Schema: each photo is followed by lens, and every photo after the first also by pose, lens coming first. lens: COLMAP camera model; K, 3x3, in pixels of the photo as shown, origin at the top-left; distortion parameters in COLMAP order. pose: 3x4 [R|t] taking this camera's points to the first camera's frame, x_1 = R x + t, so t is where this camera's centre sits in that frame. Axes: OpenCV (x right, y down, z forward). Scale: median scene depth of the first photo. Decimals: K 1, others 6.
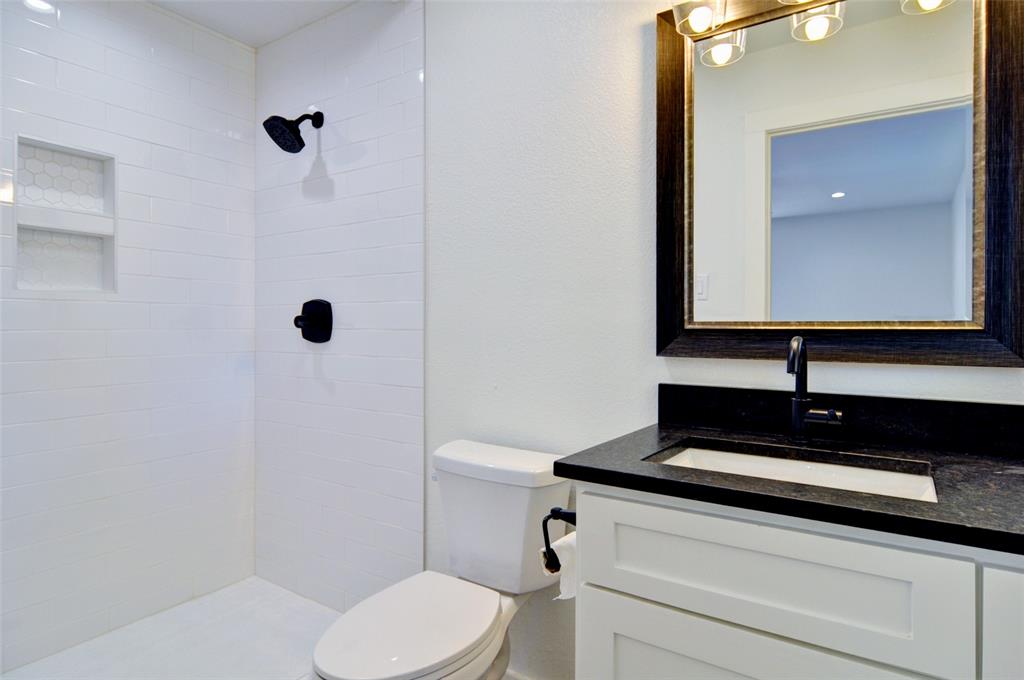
lens RADIAL K [[544.5, 0, 512.0], [0, 544.5, 340.0], [0, 0, 1]] dist [0.021573, -0.015576]
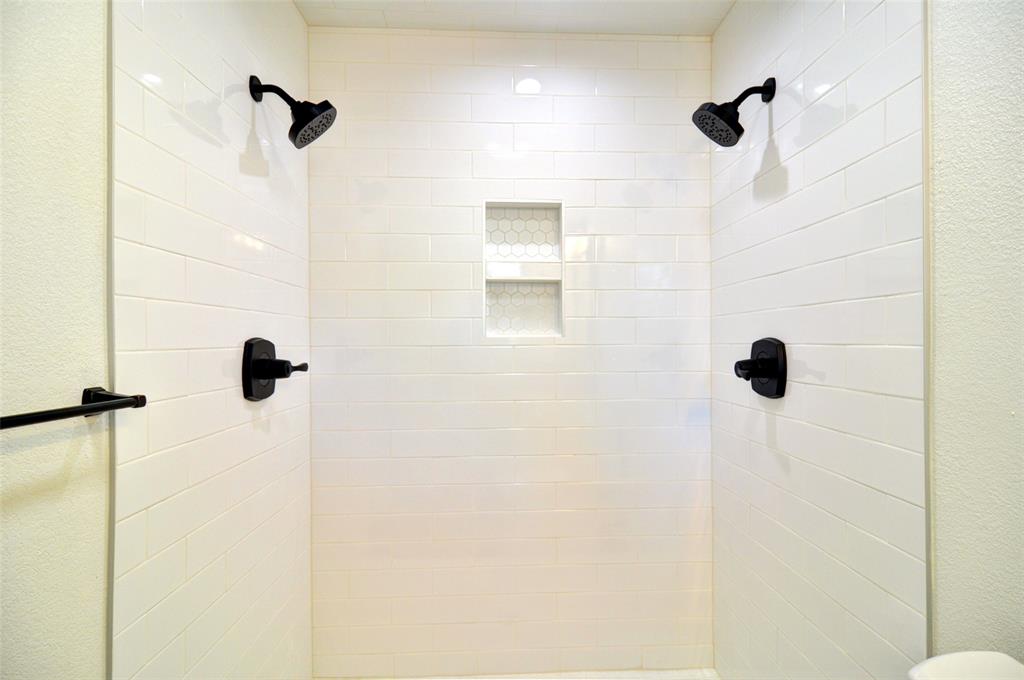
lens RADIAL K [[544.5, 0, 512.0], [0, 544.5, 340.0], [0, 0, 1]] dist [0.021573, -0.015576]
pose [[0.577842, -0.005137, -0.816133, 0.039263], [-0.021418, 0.999540, -0.021456, -0.052359], [0.815868, 0.029878, 0.577466, 0.329260]]
